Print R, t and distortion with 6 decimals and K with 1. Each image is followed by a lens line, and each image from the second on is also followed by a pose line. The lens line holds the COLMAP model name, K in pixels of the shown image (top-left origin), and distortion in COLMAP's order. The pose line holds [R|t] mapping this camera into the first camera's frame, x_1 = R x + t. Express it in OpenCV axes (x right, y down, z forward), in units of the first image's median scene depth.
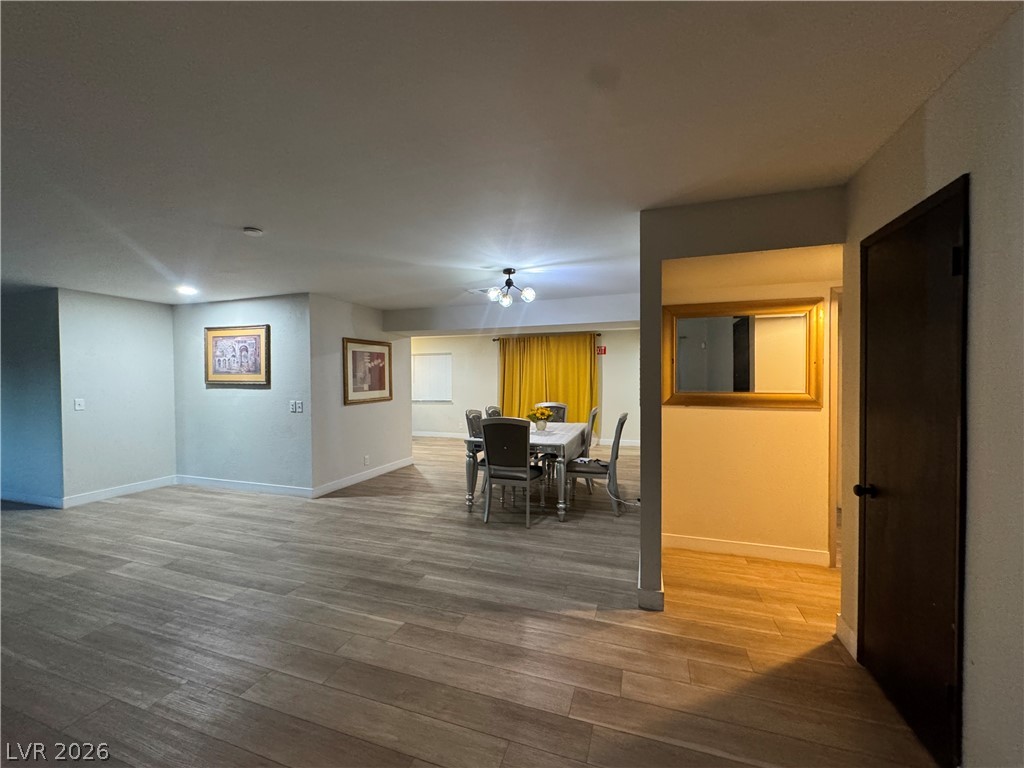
lens RADIAL K [[407.8, 0, 512.0], [0, 407.8, 384.0], [0, 0, 1]] dist [-0.001371, -0.000159]
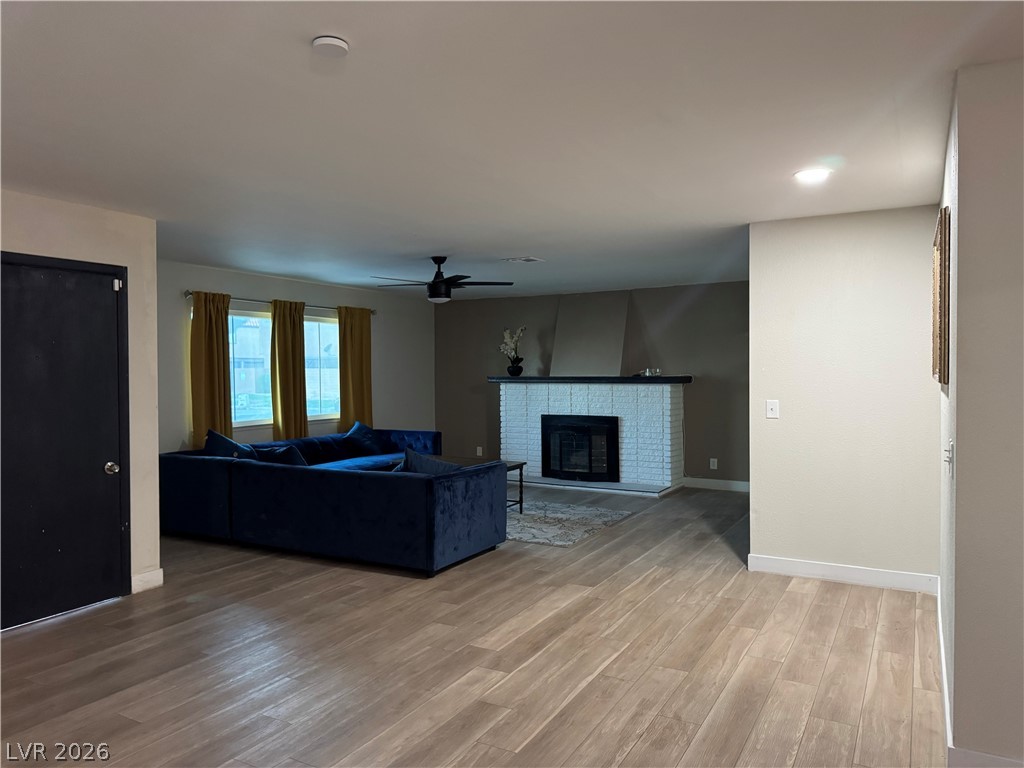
lens RADIAL K [[732.8, 0, 512.0], [0, 732.8, 384.0], [0, 0, 1]] dist [0.000172, -0.006157]
pose [[-0.172682, 0.041260, -0.984113, 0.084196], [-0.010997, 0.998979, 0.043812, -0.029498], [0.984916, 0.018388, -0.172052, 0.735323]]
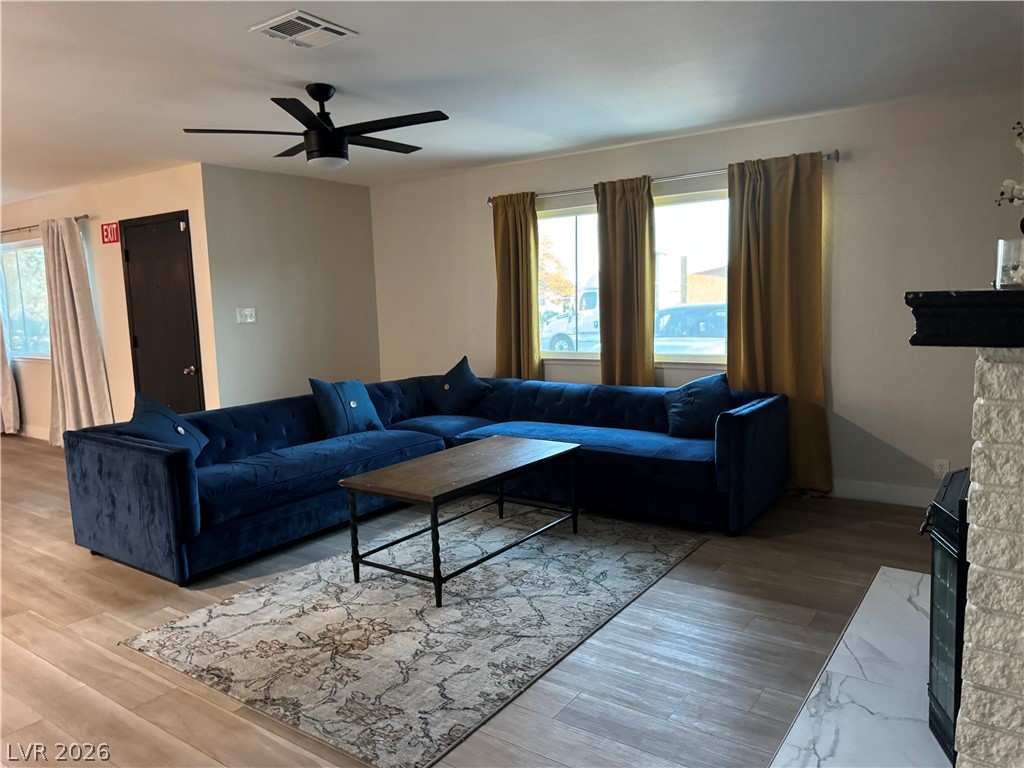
lens RADIAL K [[732.8, 0, 512.0], [0, 732.8, 384.0], [0, 0, 1]] dist [0.000172, -0.006157]
pose [[-0.961304, 0.008634, 0.275354, -1.524993], [0.045813, 0.990602, 0.128878, 0.012076], [-0.271653, 0.136505, -0.952665, 1.070890]]
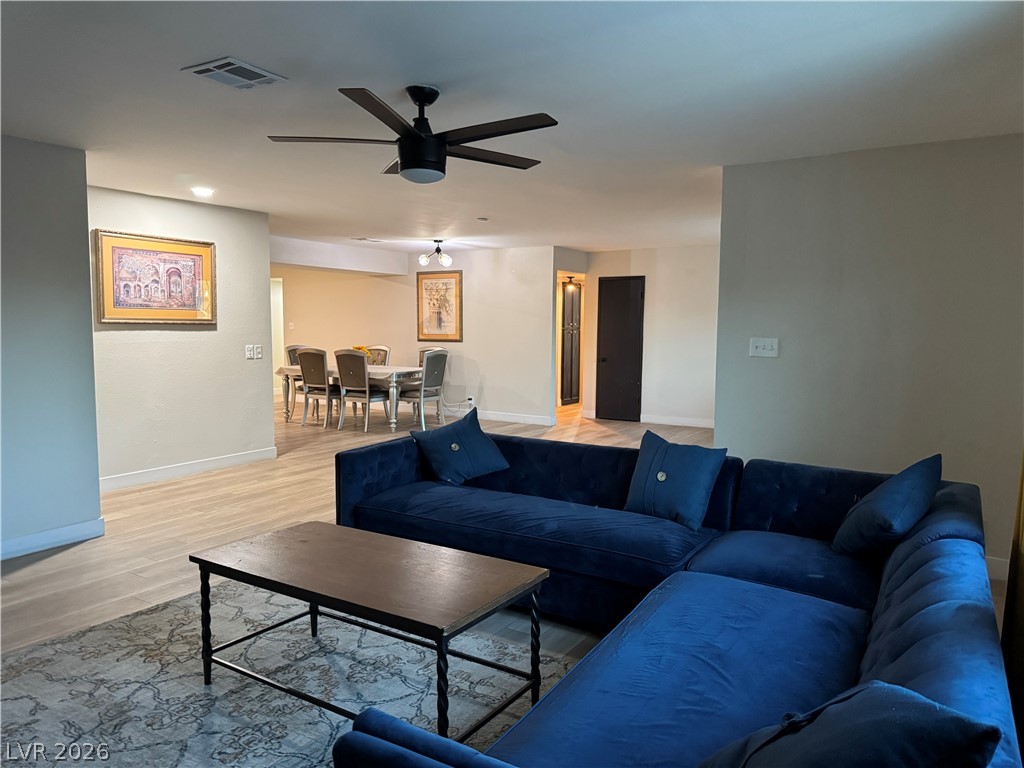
lens RADIAL K [[732.8, 0, 512.0], [0, 732.8, 384.0], [0, 0, 1]] dist [0.000172, -0.006157]
pose [[0.217446, -0.072485, 0.973377, -1.763586], [0.003277, 0.997287, 0.073534, 0.012735], [-0.976067, -0.012800, 0.217093, 0.174353]]
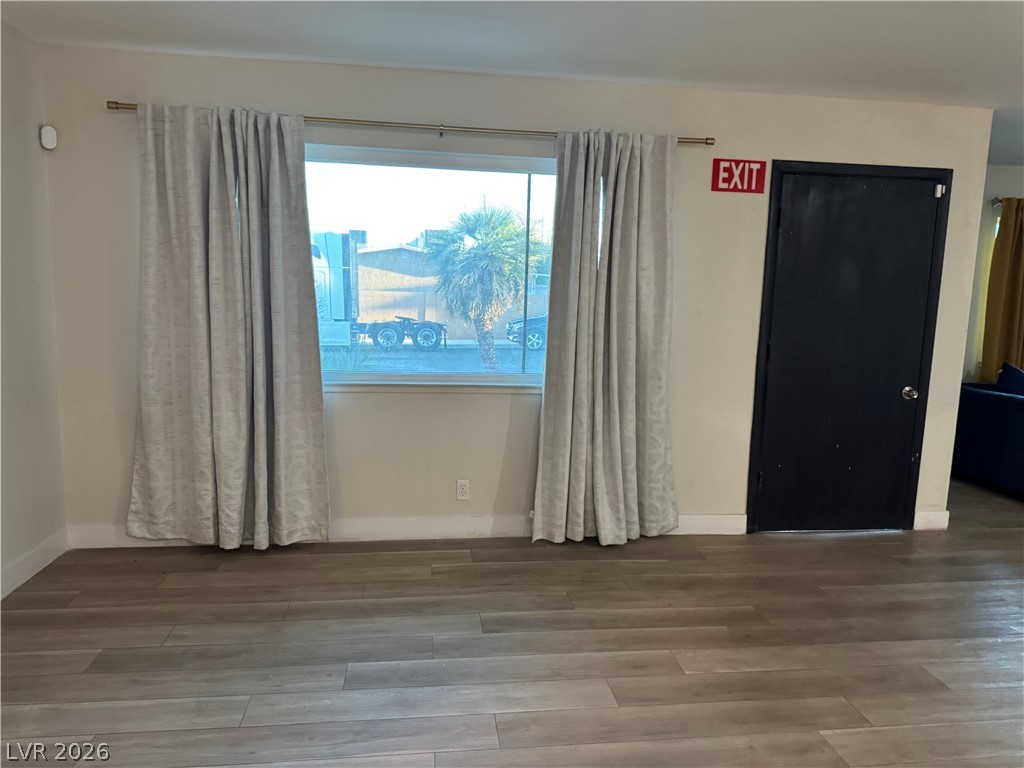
lens RADIAL K [[732.8, 0, 512.0], [0, 732.8, 384.0], [0, 0, 1]] dist [0.000172, -0.006157]
pose [[-0.893182, 0.056428, -0.446141, 0.064518], [-0.019253, 0.986388, 0.163303, -0.019701], [0.449283, 0.154449, -0.879938, 0.627228]]
